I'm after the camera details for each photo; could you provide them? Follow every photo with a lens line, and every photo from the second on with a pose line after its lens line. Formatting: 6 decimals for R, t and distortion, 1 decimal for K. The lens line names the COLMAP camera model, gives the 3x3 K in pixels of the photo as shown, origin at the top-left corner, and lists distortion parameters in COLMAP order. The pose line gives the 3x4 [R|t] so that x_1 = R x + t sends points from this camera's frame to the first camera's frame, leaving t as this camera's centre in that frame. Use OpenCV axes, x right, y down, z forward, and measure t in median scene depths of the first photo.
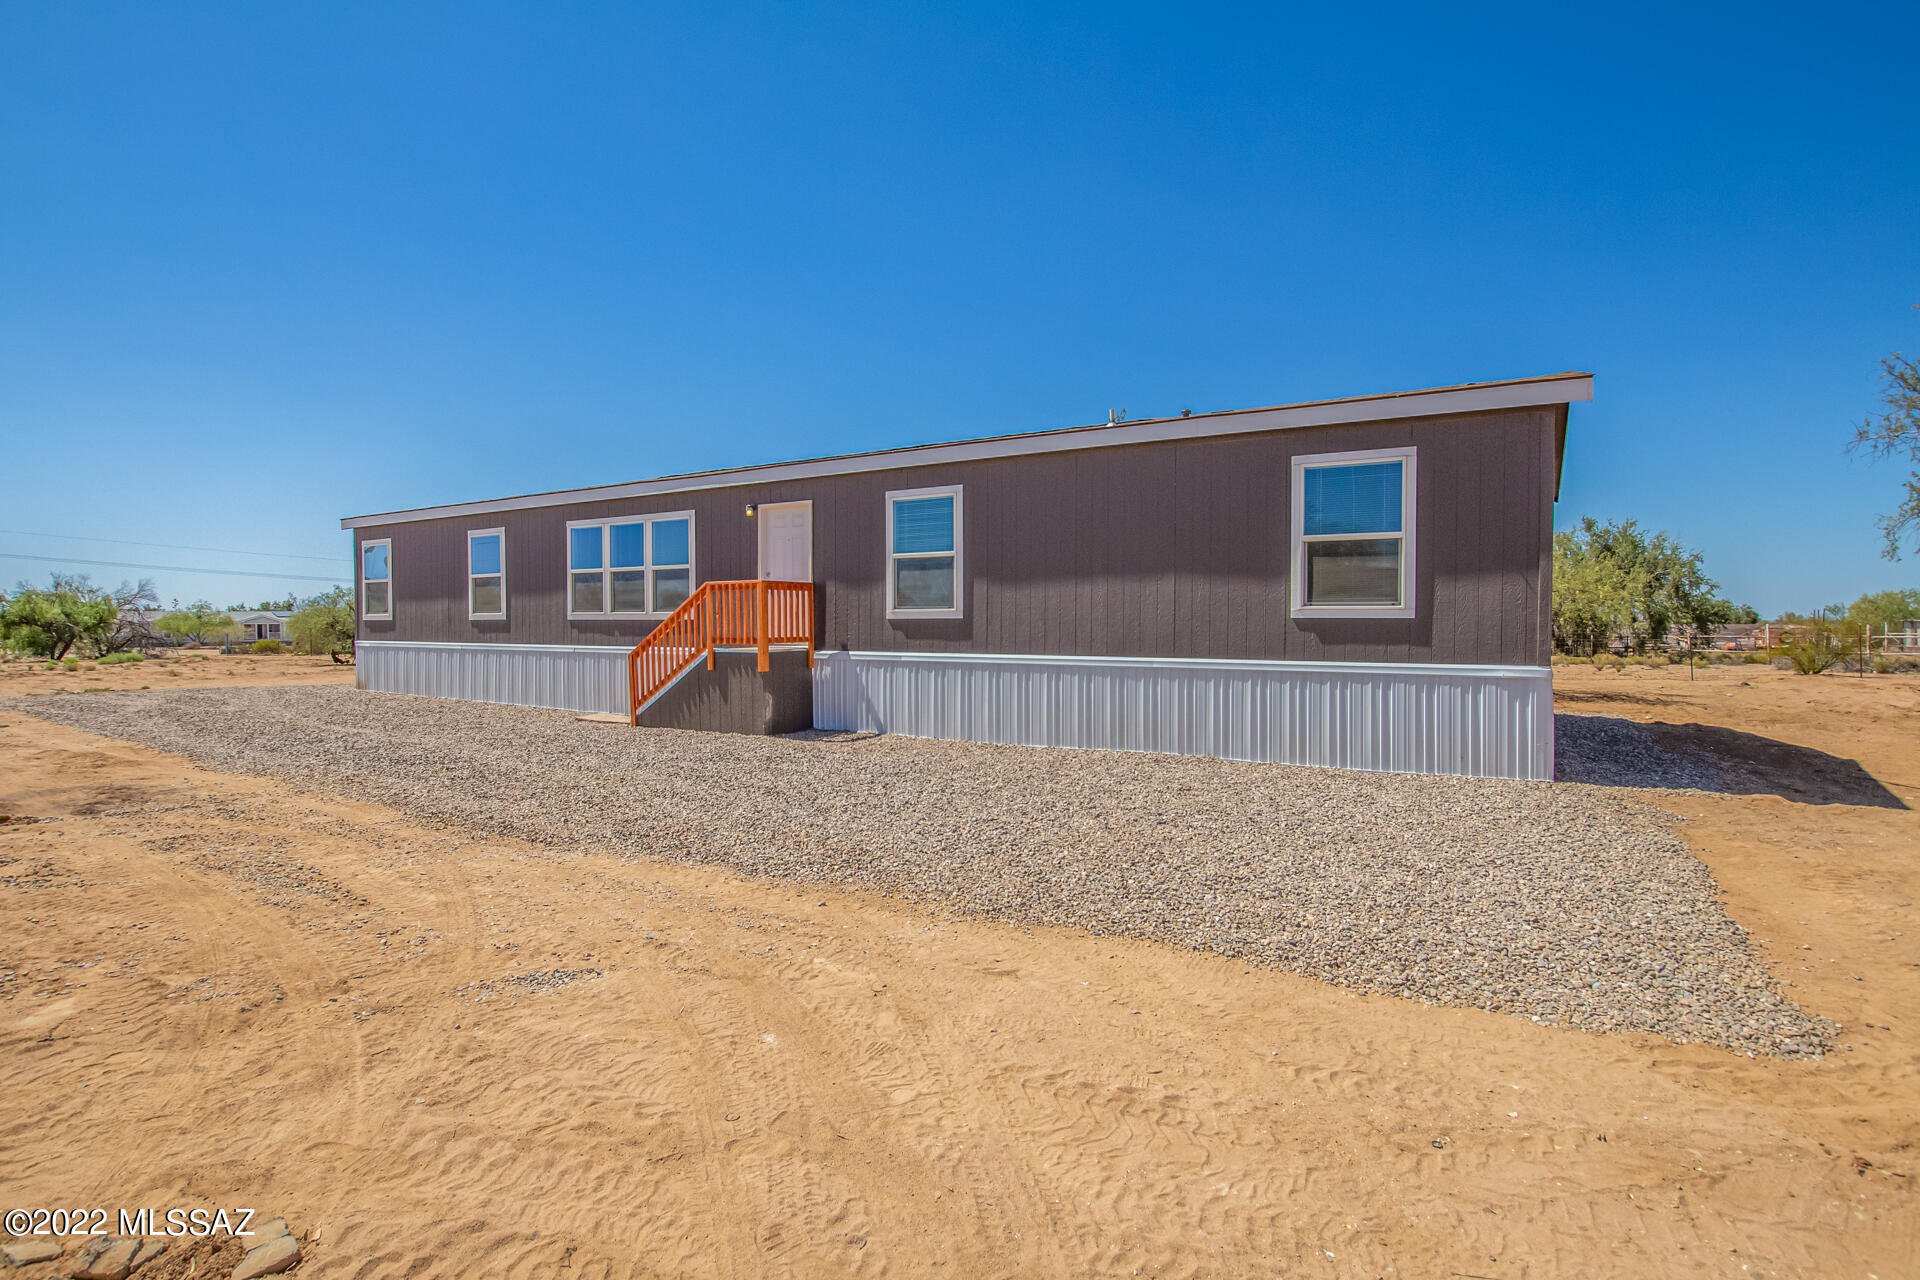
lens RADIAL K [[925.4, 0, 959.8], [0, 925.4, 648.6], [0, 0, 1]] dist [-0.000228, -0.000357]
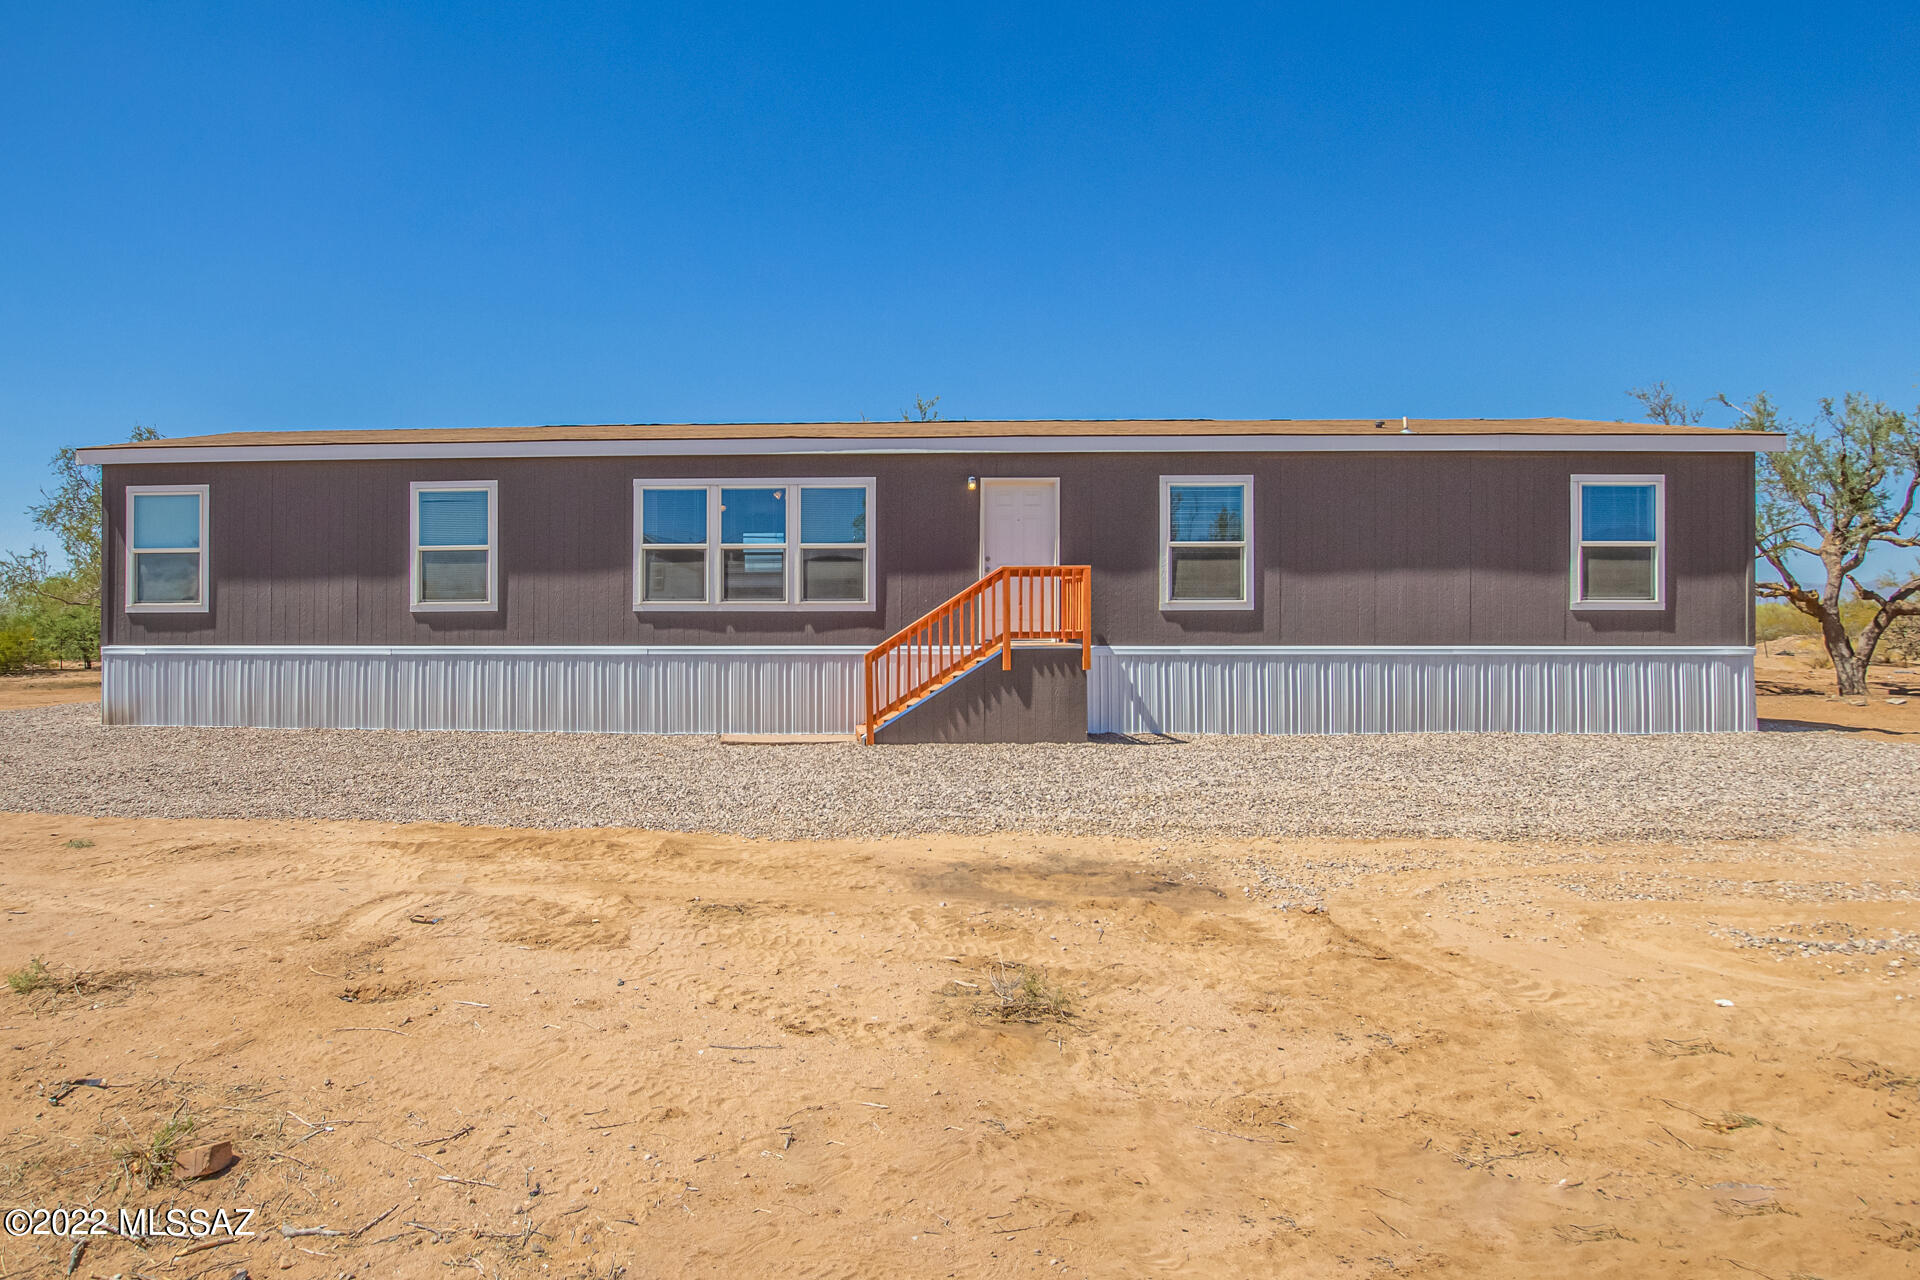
lens RADIAL K [[796.3, 0, 960.2], [0, 796.3, 605.4], [0, 0, 1]] dist [-0.001371, -0.000164]
pose [[0.864310, 0.005013, 0.502935, -0.638068], [0.015827, 0.999184, -0.037158, -0.010009], [-0.502711, 0.040076, 0.863525, 0.392512]]
